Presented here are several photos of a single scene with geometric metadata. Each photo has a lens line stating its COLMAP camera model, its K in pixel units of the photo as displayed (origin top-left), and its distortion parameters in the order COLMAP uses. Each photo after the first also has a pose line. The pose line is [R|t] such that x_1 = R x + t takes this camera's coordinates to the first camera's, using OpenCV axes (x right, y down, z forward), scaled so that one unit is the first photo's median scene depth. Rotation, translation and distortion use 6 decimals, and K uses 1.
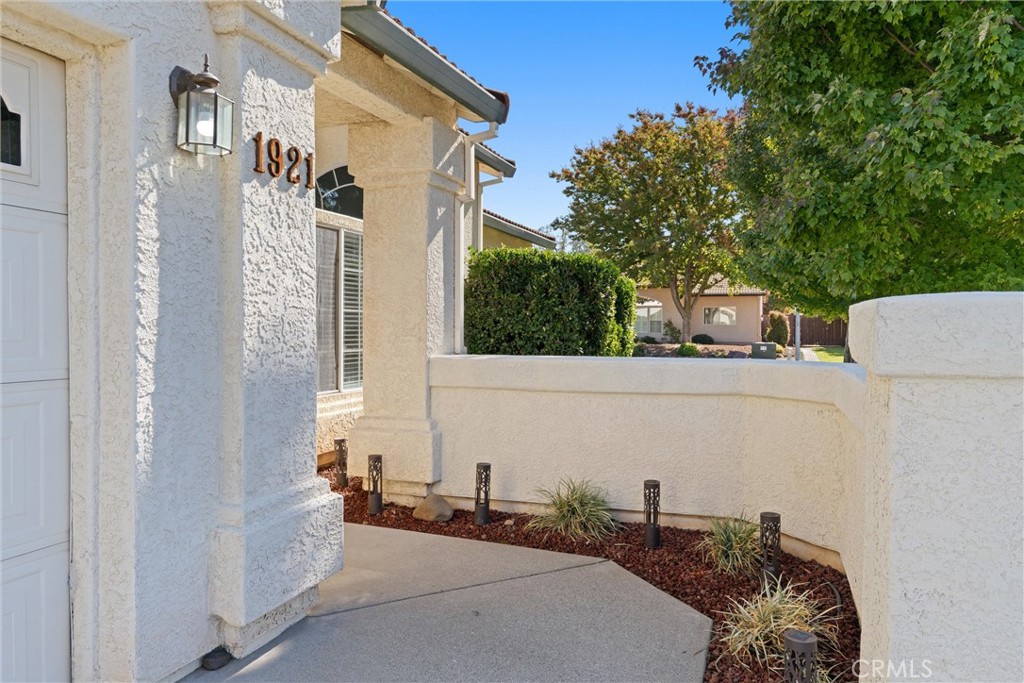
lens RADIAL K [[720.5, 0, 509.5], [0, 720.5, 332.1], [0, 0, 1]] dist [0.002979, -0.000426]
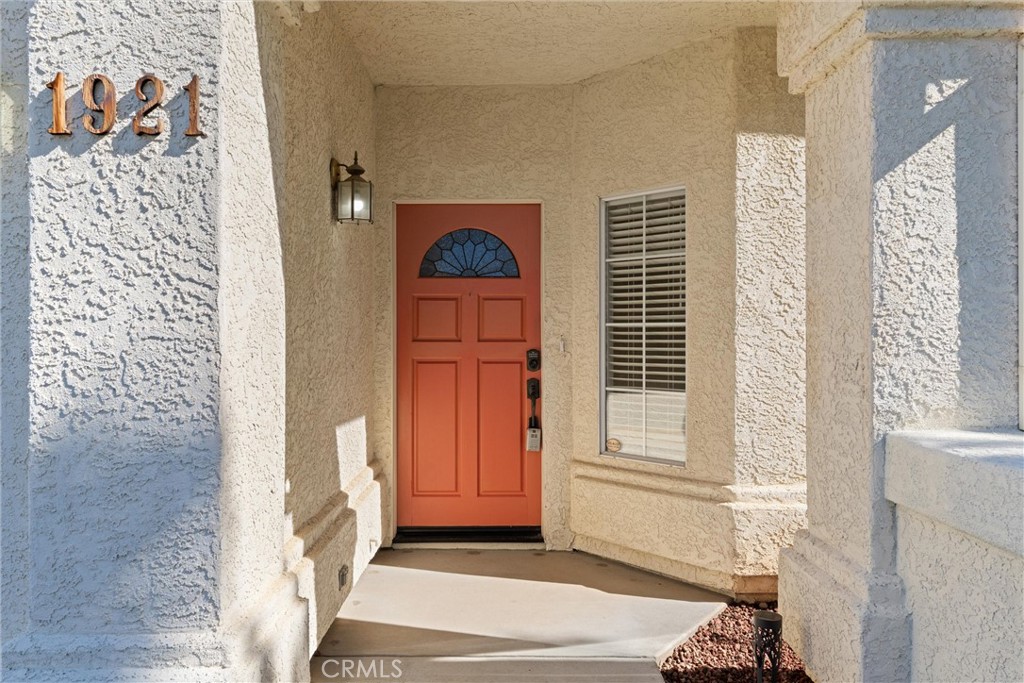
lens RADIAL K [[720.5, 0, 509.5], [0, 720.5, 332.1], [0, 0, 1]] dist [0.002979, -0.000426]
pose [[0.337541, -0.006055, -0.941291, 0.398059], [-0.005976, 0.999945, -0.008575, -0.038849], [0.941292, 0.008520, 0.337487, 1.140734]]
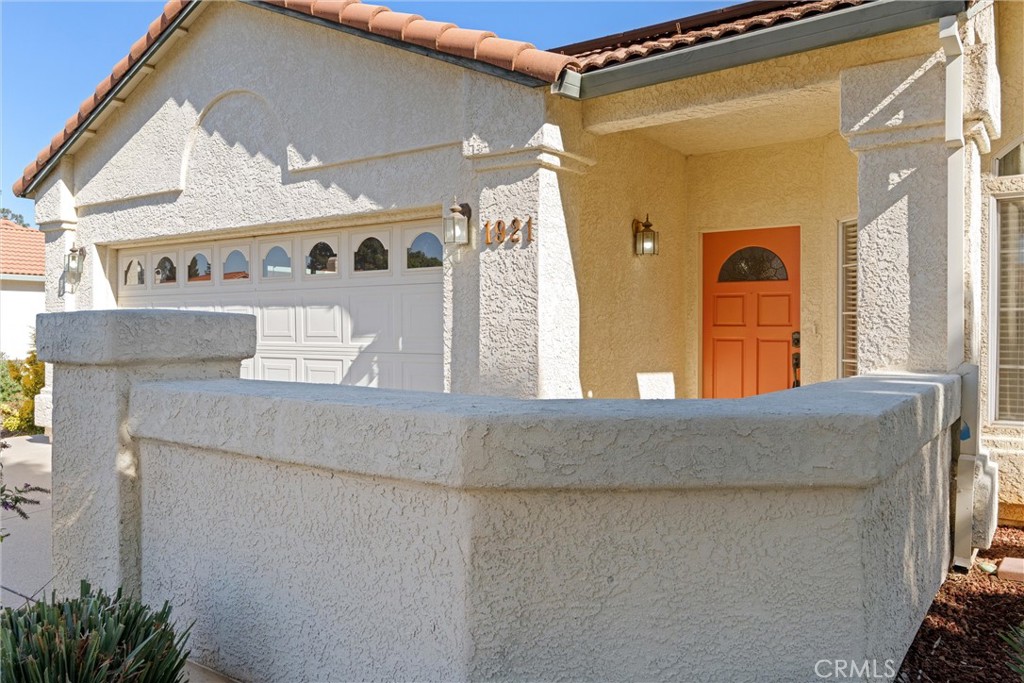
lens RADIAL K [[785.2, 0, 513.0], [0, 785.2, 326.6], [0, 0, 1]] dist [0.000288, 0.000216]
pose [[-0.279682, -0.005604, -0.960076, 1.437431], [-0.010187, 0.999944, -0.002870, -0.015202], [0.960039, 0.008977, -0.279724, 1.560380]]
